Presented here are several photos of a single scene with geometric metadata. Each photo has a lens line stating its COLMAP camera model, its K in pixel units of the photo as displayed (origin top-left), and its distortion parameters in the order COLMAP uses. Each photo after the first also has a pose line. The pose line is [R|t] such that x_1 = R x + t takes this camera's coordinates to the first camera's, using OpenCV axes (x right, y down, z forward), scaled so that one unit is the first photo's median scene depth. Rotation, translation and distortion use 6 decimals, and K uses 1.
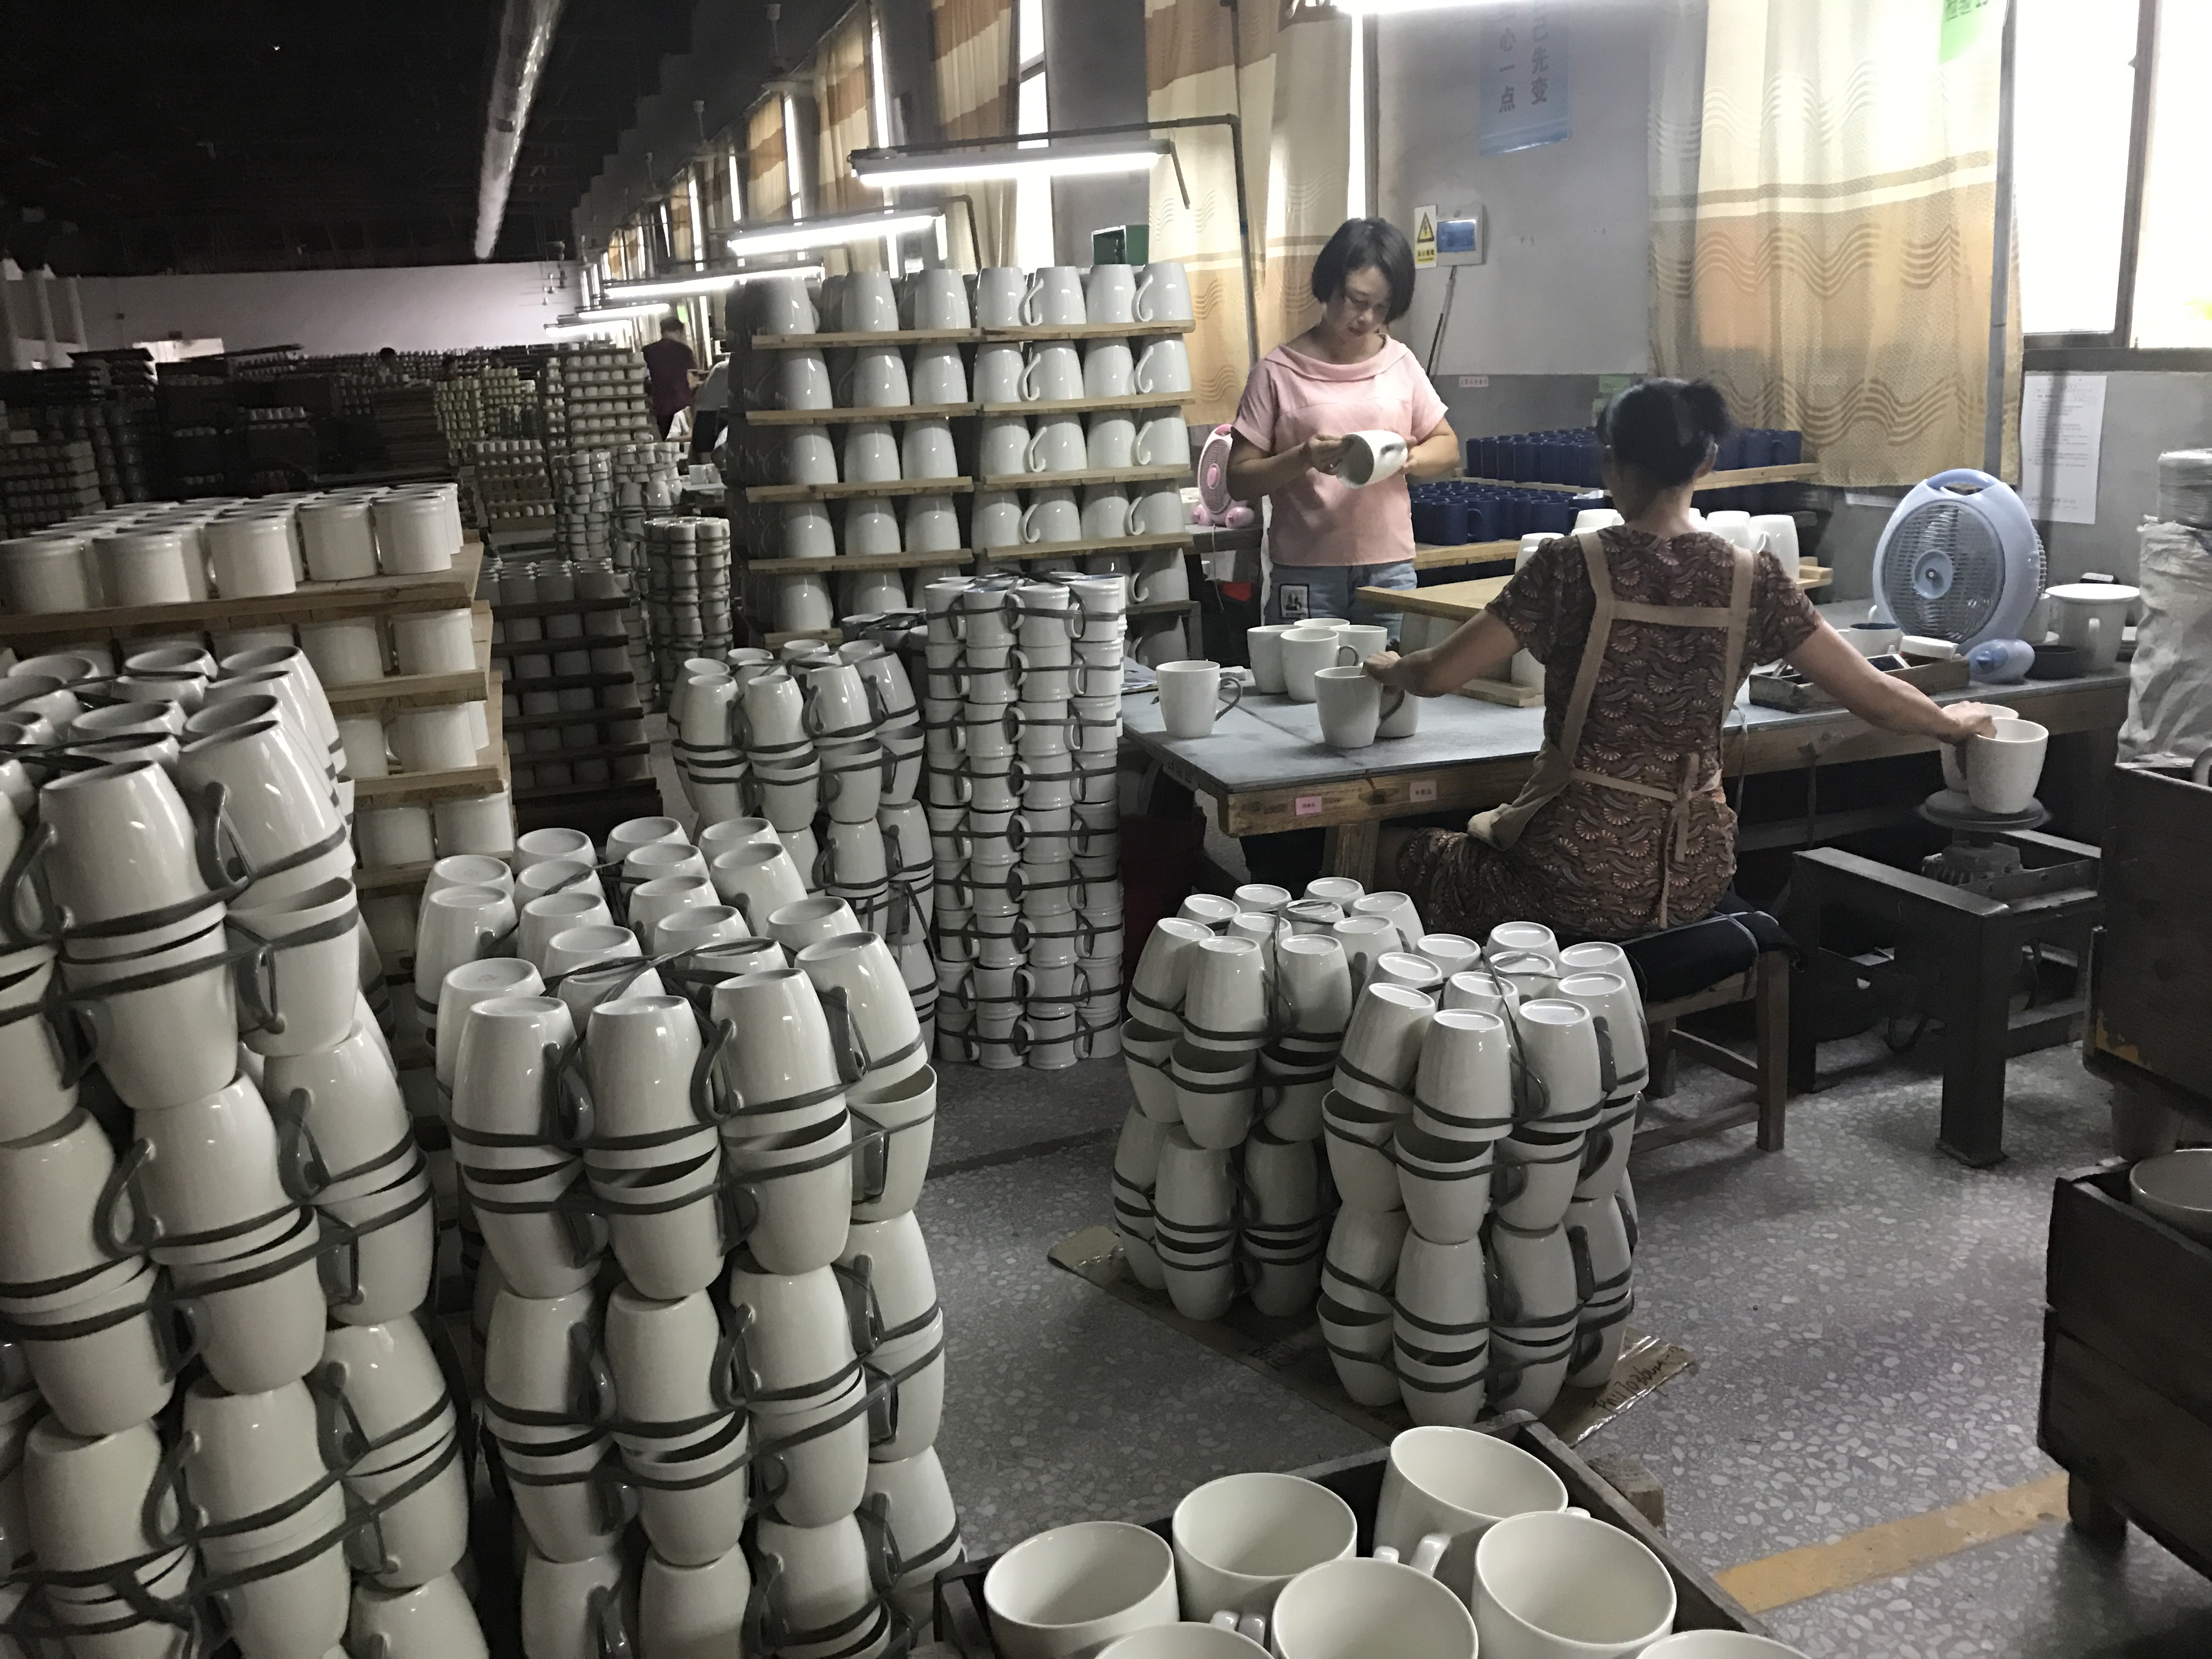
lens RADIAL K [[1797.5, 0, 1131.2], [0, 1797.5, 815.9], [0, 0, 1]] dist [0.059601, -0.065114]
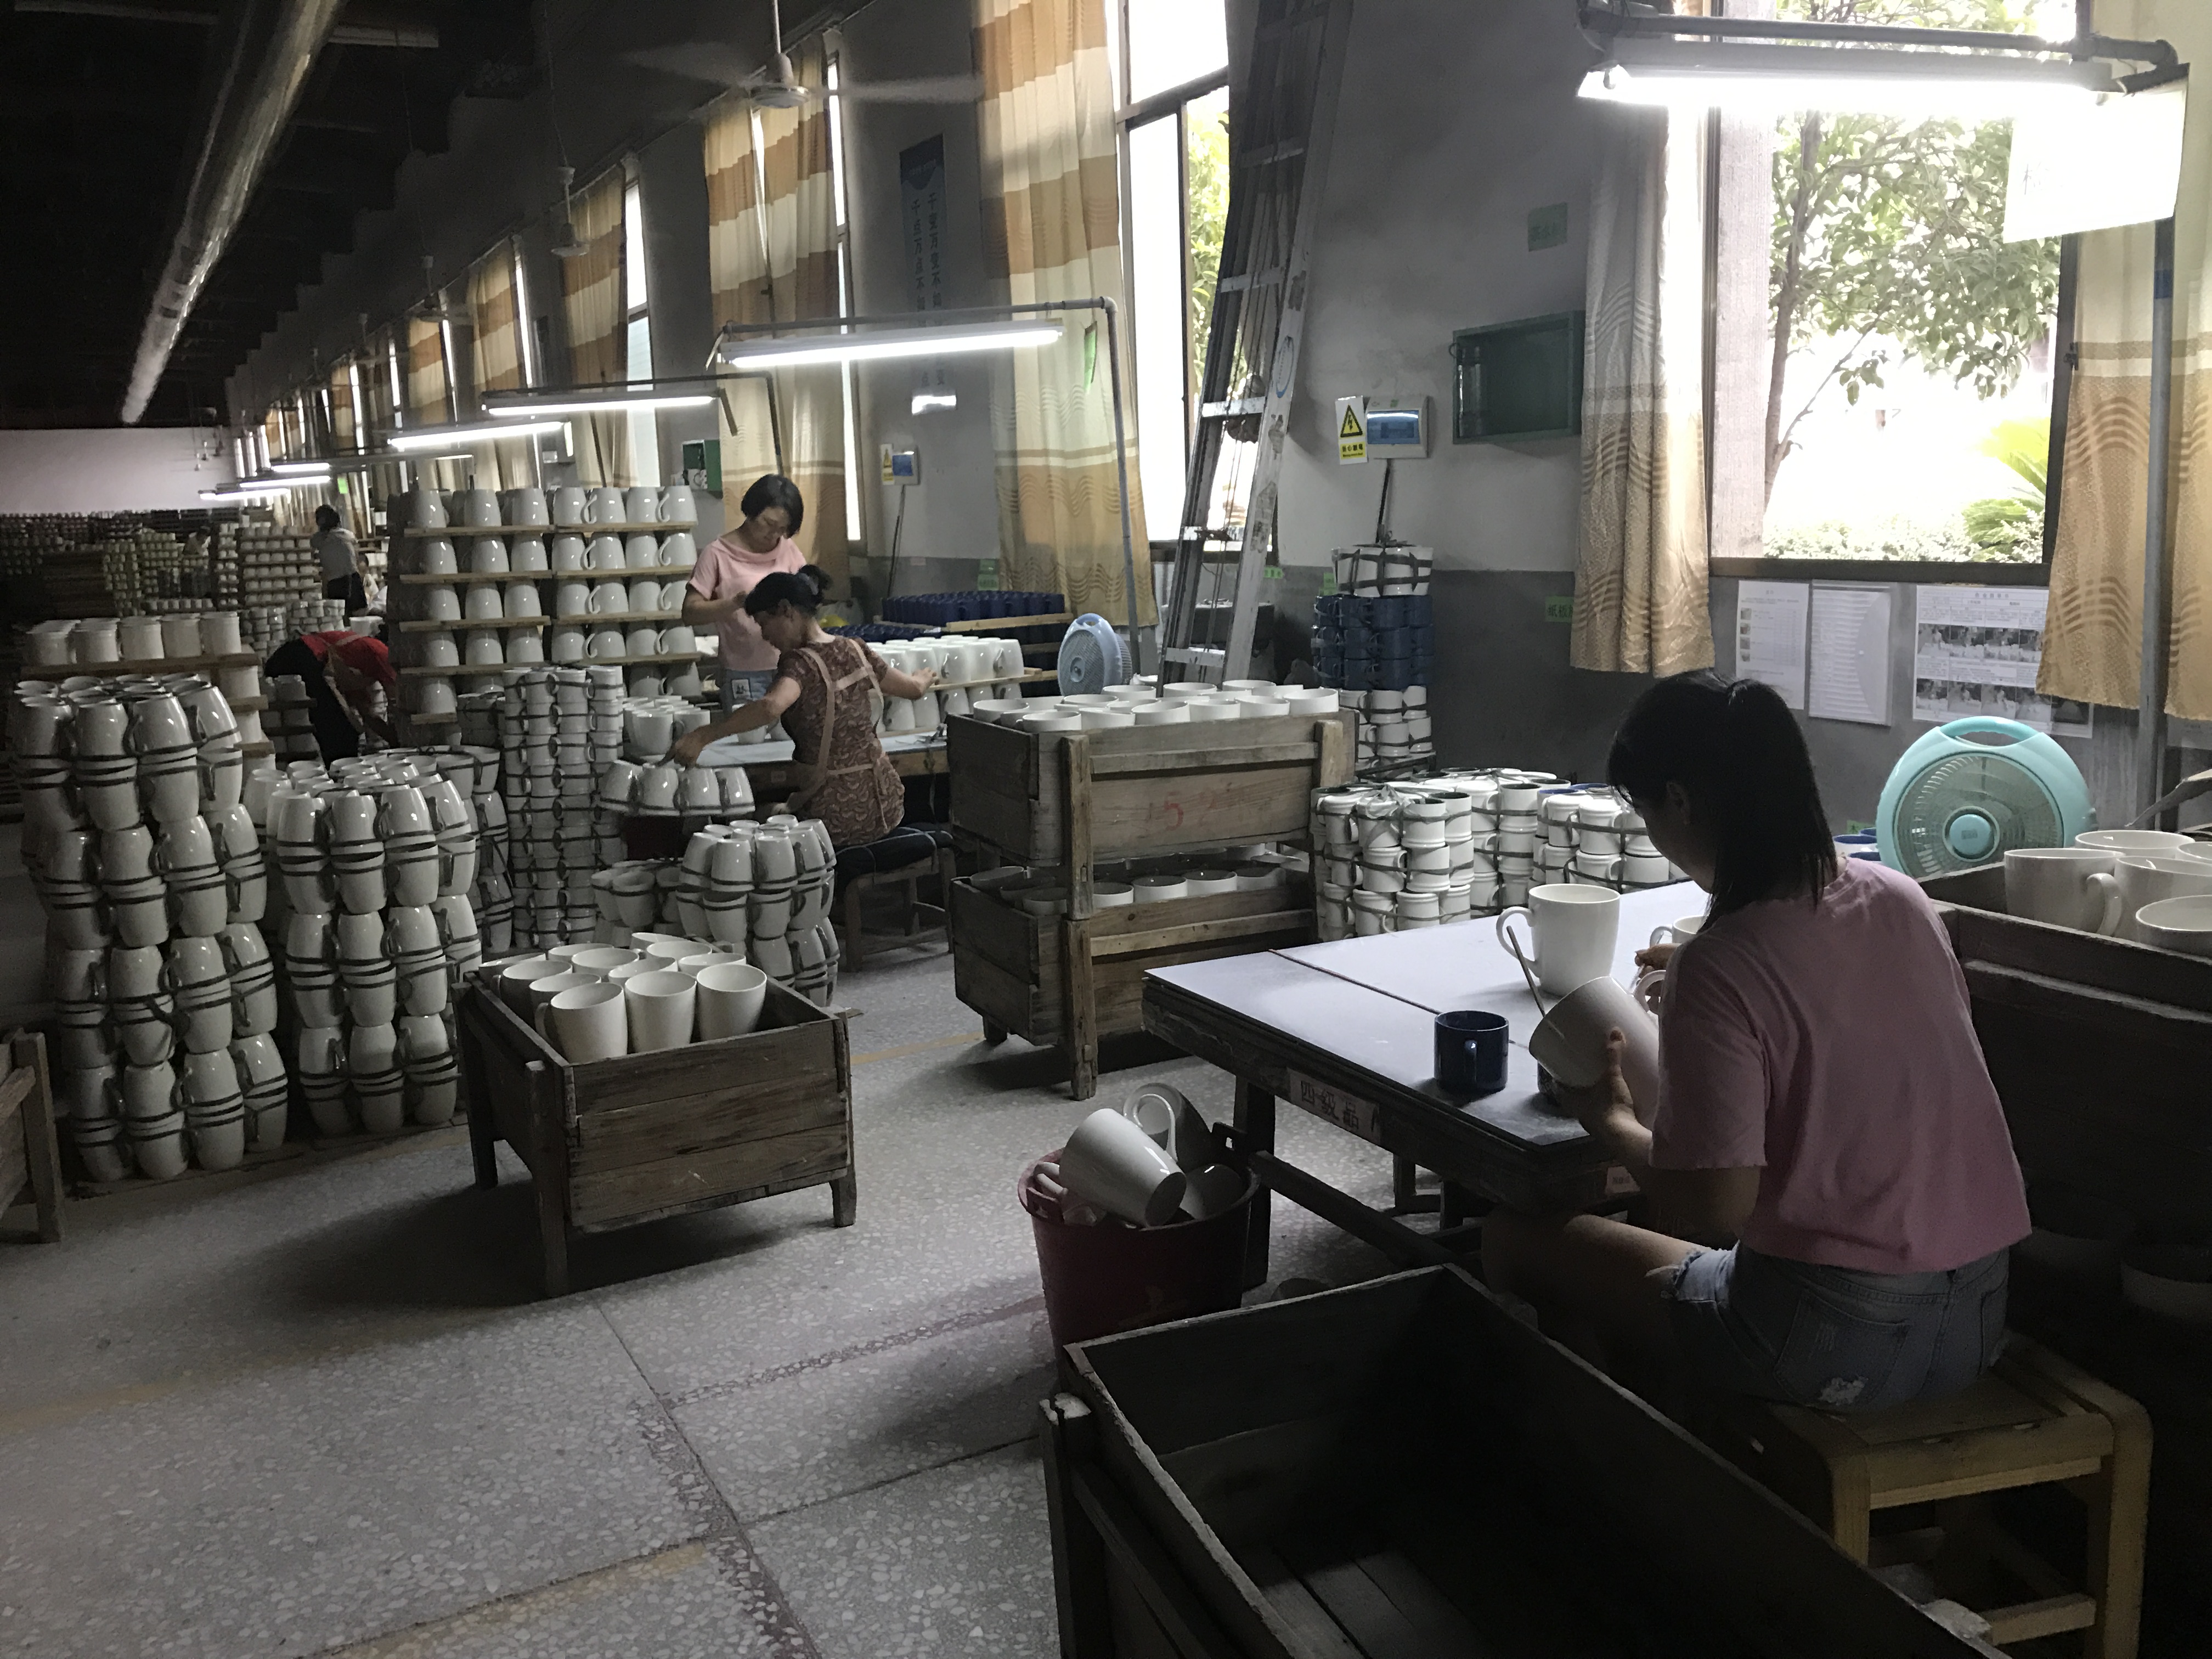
lens RADIAL K [[1821.6, 0, 1106.0], [0, 1821.6, 829.5], [0, 0, 1]] dist [0.012826, 0.003248]
pose [[0.987479, -0.012043, 0.157290, 0.137867], [0.025341, 0.996243, -0.082816, 0.141344], [-0.155702, 0.085765, 0.984074, -0.627243]]
